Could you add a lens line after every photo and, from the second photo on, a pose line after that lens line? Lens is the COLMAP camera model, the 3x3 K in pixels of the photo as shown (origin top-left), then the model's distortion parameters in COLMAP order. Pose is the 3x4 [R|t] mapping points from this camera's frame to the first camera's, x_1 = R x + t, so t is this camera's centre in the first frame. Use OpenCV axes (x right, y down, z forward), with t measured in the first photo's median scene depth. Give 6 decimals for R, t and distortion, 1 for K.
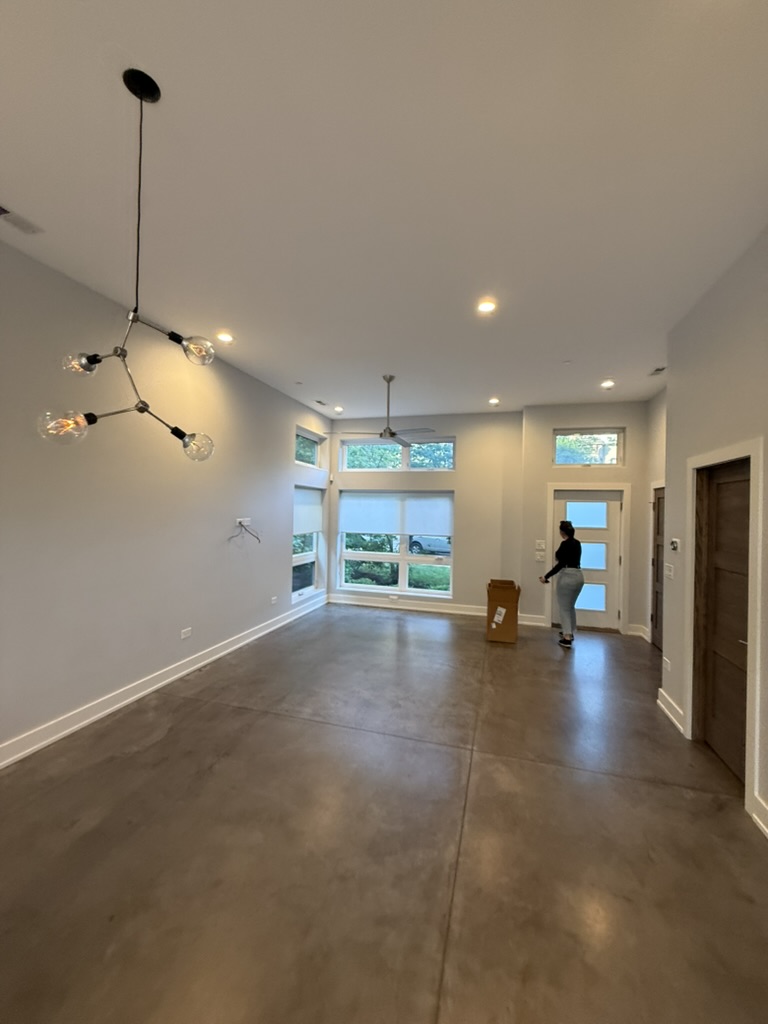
lens RADIAL K [[409.9, 0, 382.5], [0, 409.9, 508.9], [0, 0, 1]] dist [-0.007865, -0.001583]
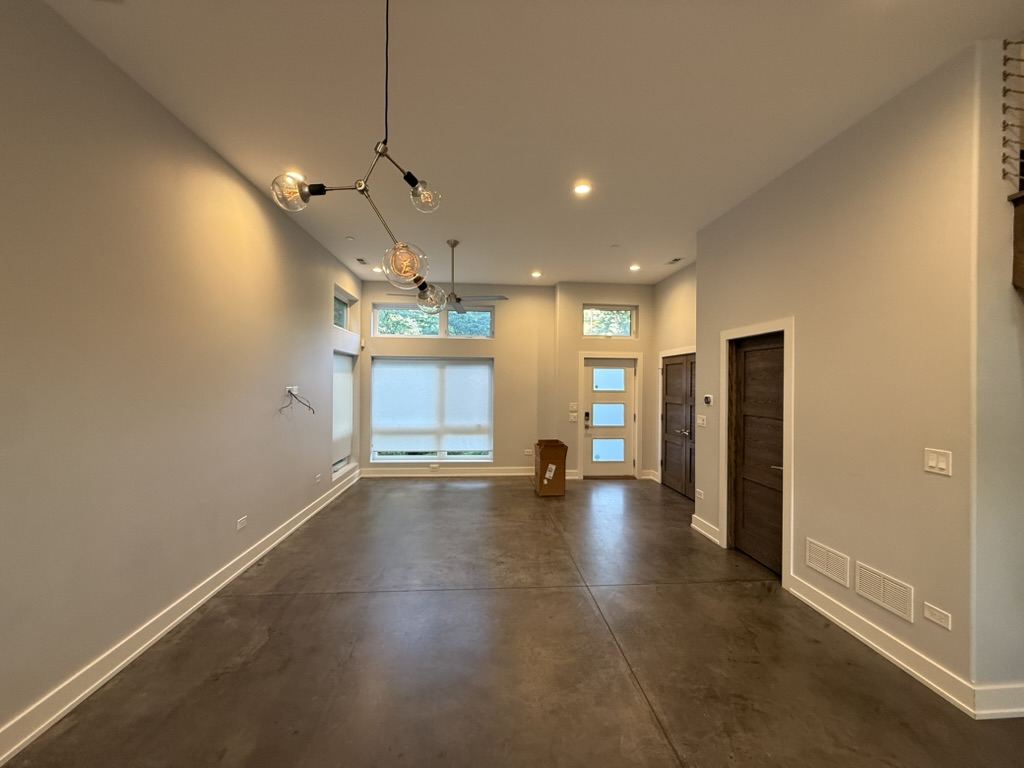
lens RADIAL K [[409.9, 0, 512.6], [0, 409.9, 384.5], [0, 0, 1]] dist [-0.007865, -0.001583]
pose [[0.934329, -0.014512, 0.356117, -0.235684], [0.010152, 0.999849, 0.014111, 0.012613], [-0.356268, -0.009569, 0.934335, 0.019293]]
